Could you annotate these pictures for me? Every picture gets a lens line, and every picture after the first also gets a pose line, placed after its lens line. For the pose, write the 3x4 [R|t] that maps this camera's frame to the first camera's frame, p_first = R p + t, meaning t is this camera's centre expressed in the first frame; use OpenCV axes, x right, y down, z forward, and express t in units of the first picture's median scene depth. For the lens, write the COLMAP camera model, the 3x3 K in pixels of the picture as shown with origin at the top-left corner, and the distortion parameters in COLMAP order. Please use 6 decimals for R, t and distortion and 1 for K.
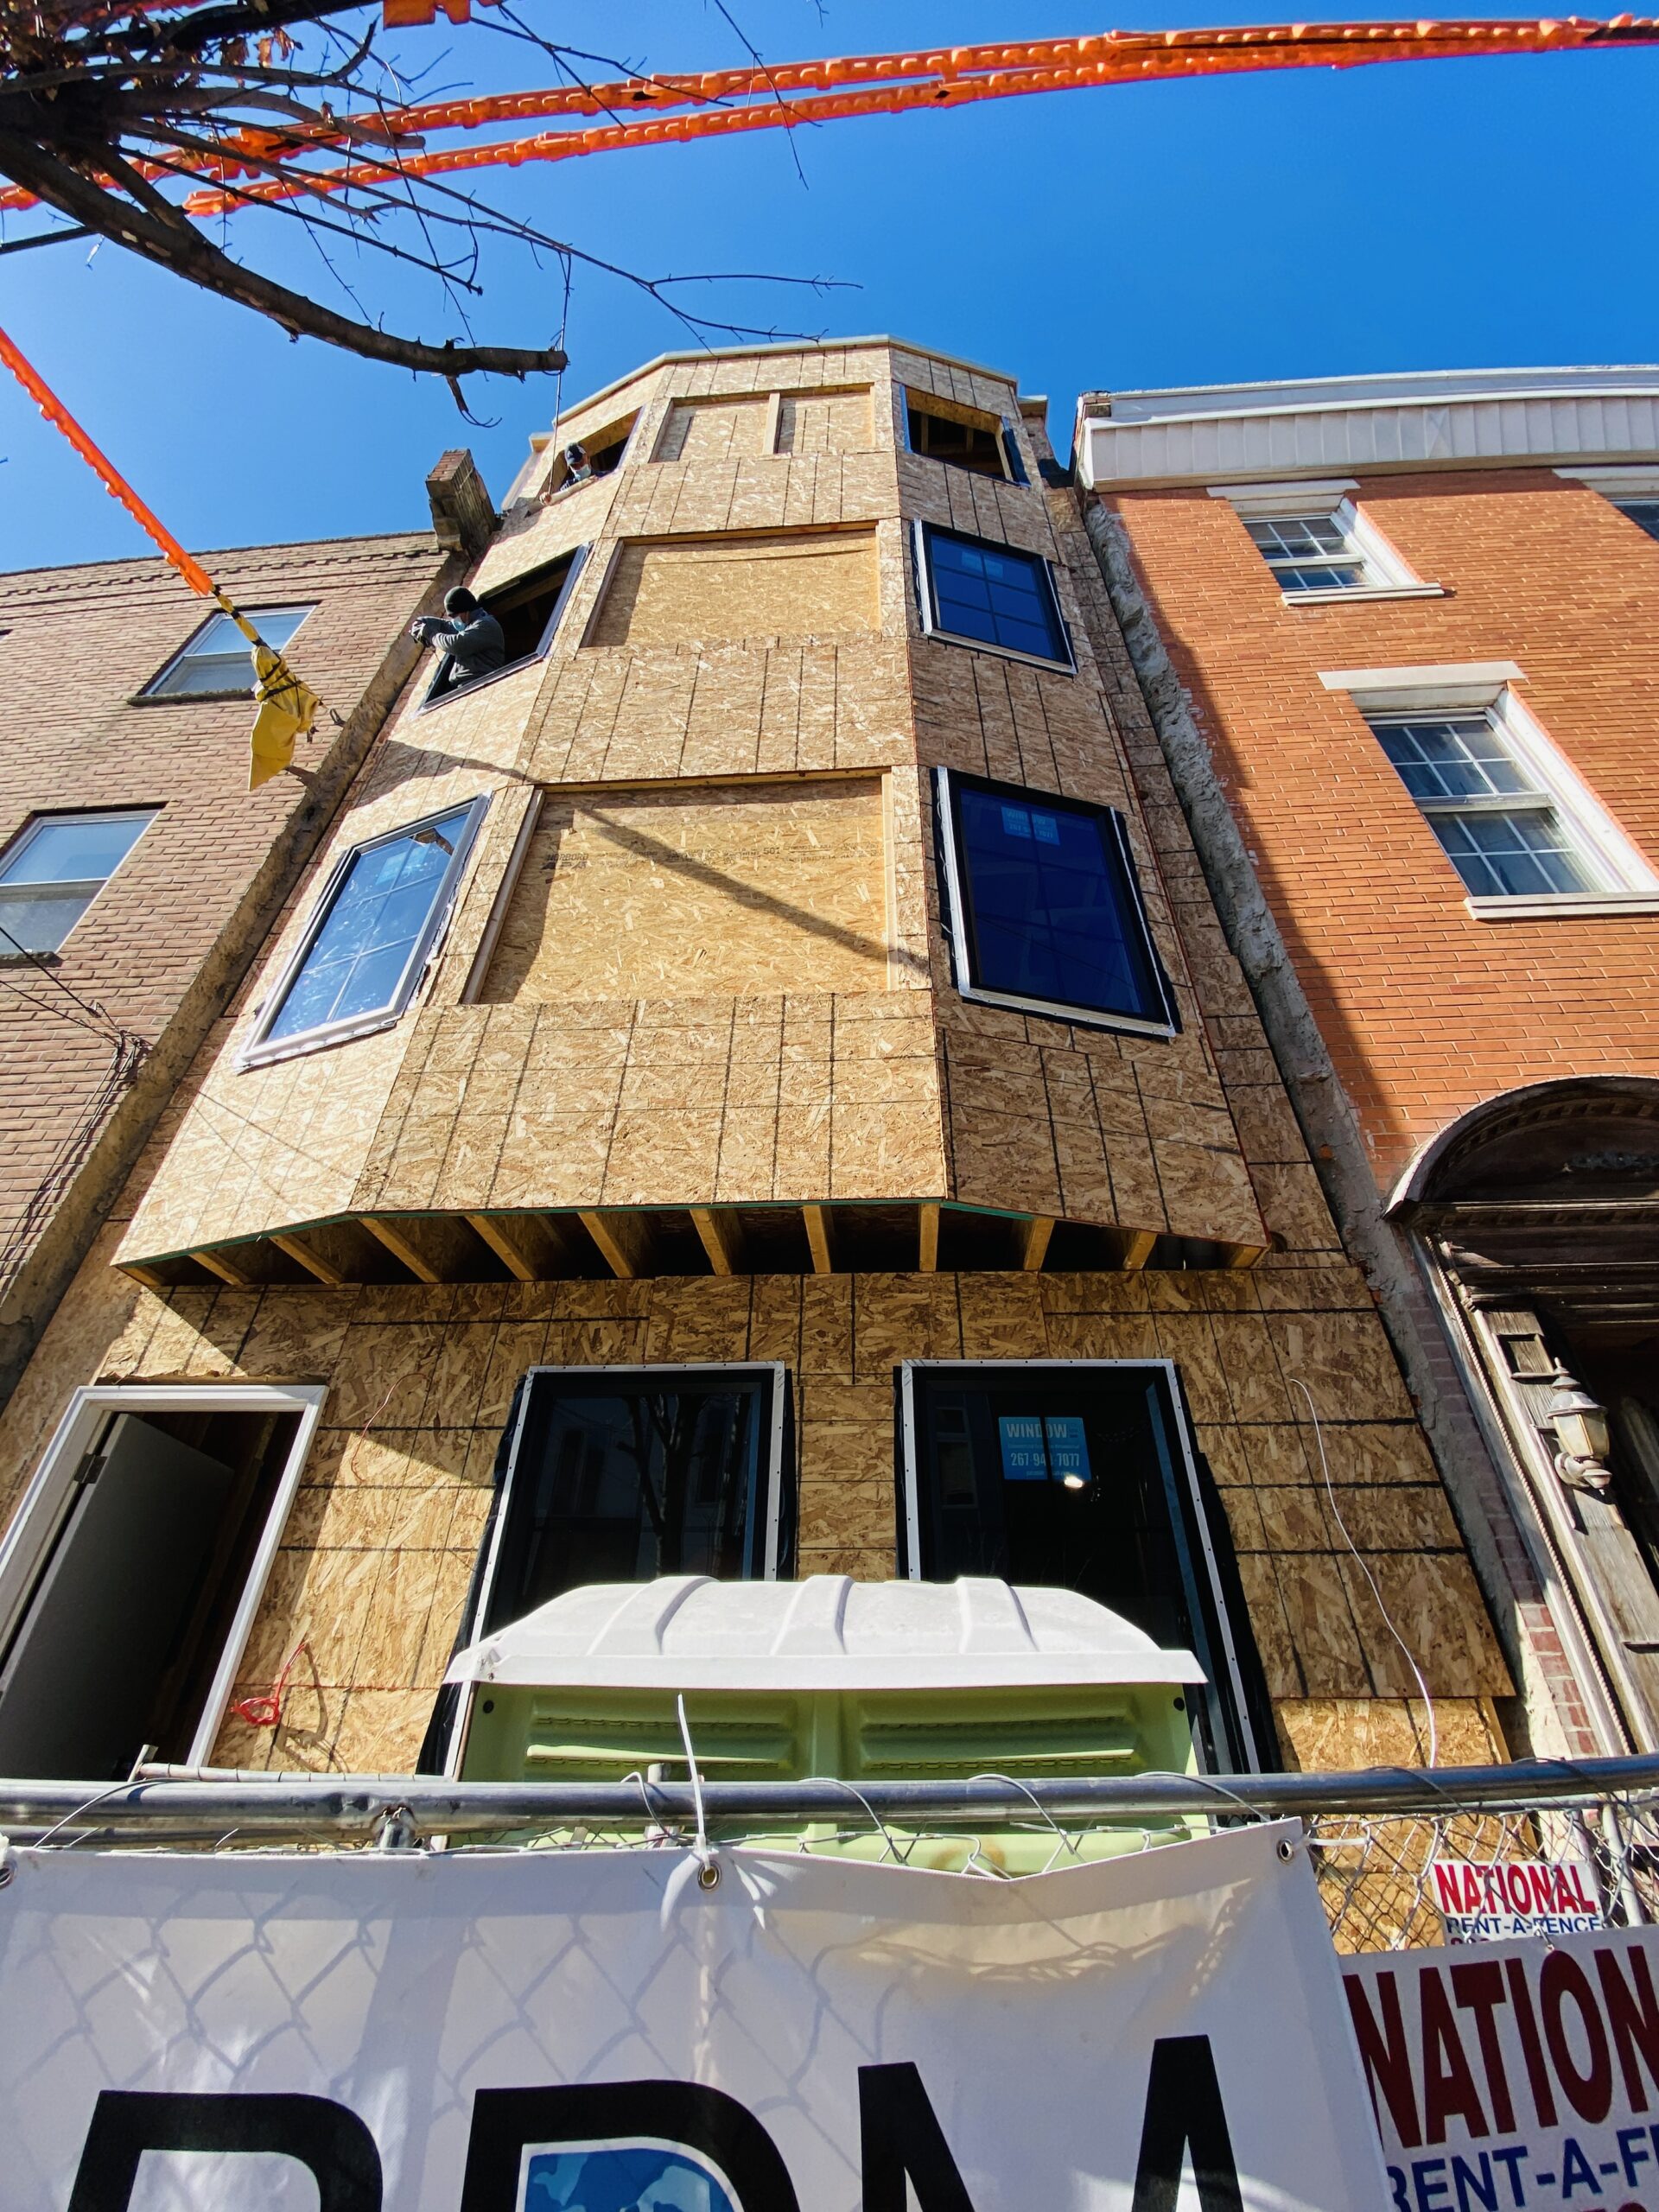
lens RADIAL K [[887.8, 0, 829.8], [0, 887.8, 1099.1], [0, 0, 1]] dist [0.006633, -0.013553]
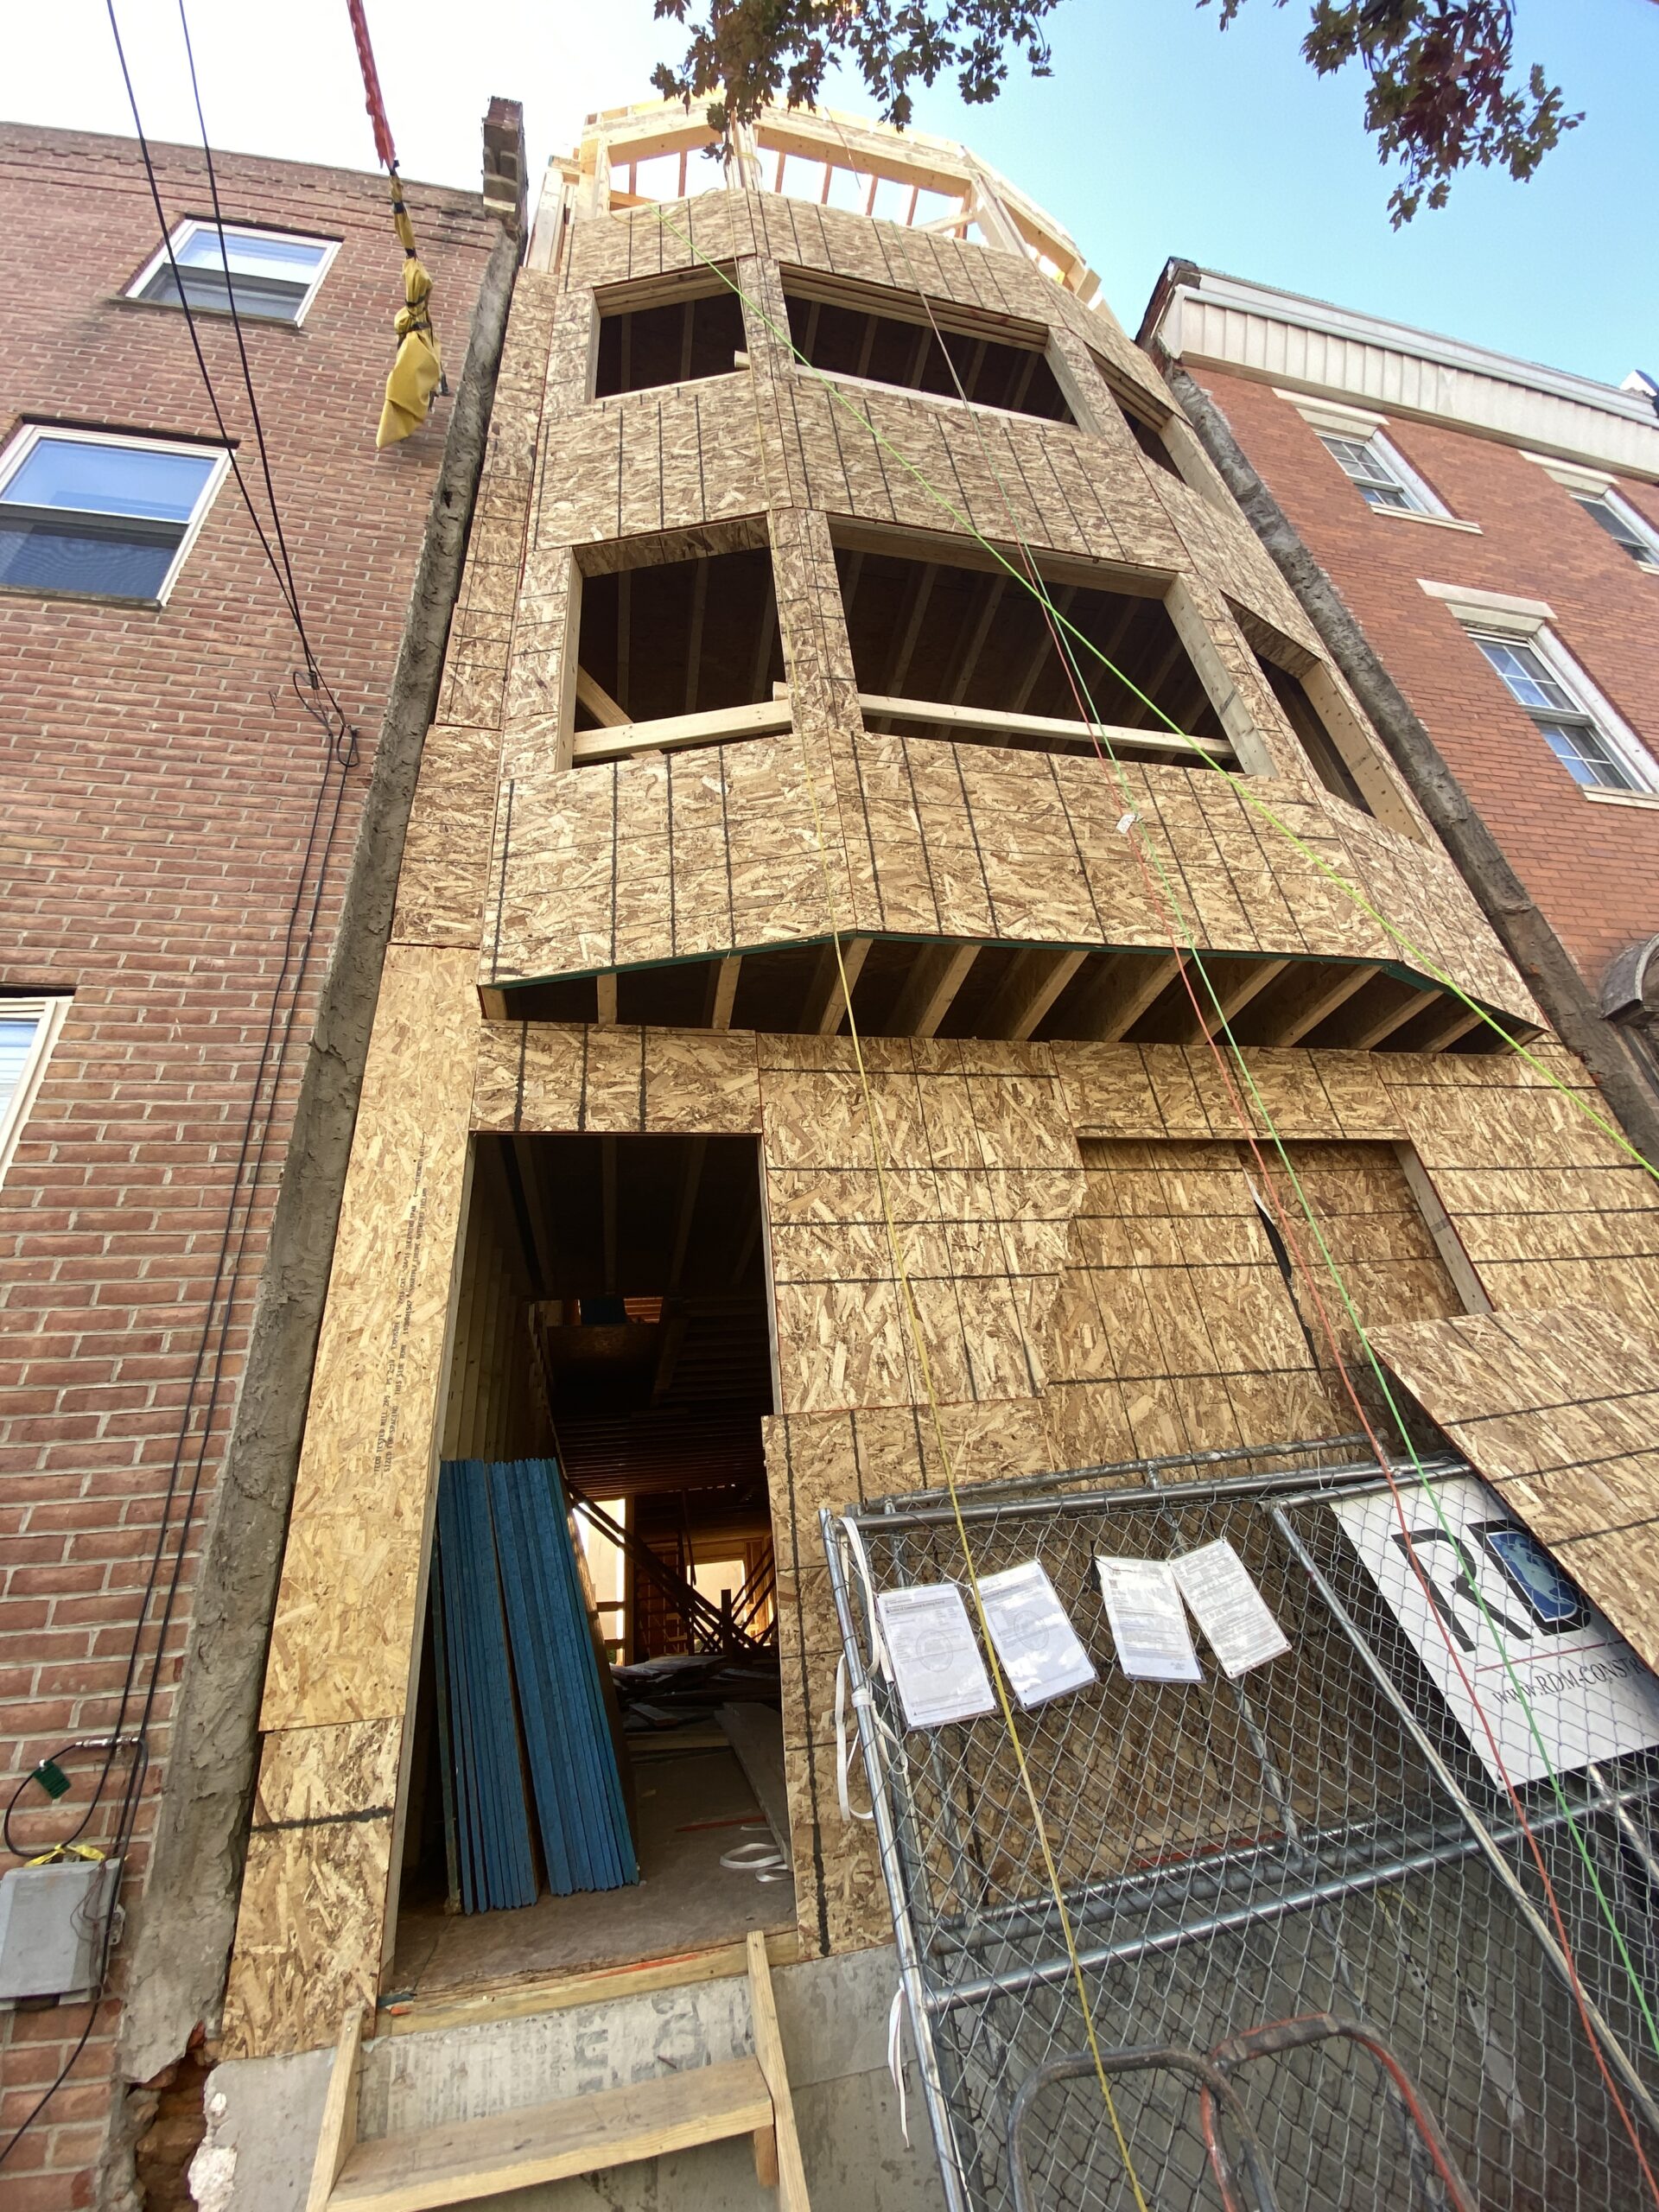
lens RADIAL K [[887.8, 0, 828.7], [0, 887.8, 1105.0], [0, 0, 1]] dist [0.006633, -0.013553]
pose [[0.957118, 0.035449, 0.287523, -0.786288], [-0.065368, 0.993316, 0.095131, 0.211899], [-0.282229, -0.109846, 0.953038, 0.109556]]
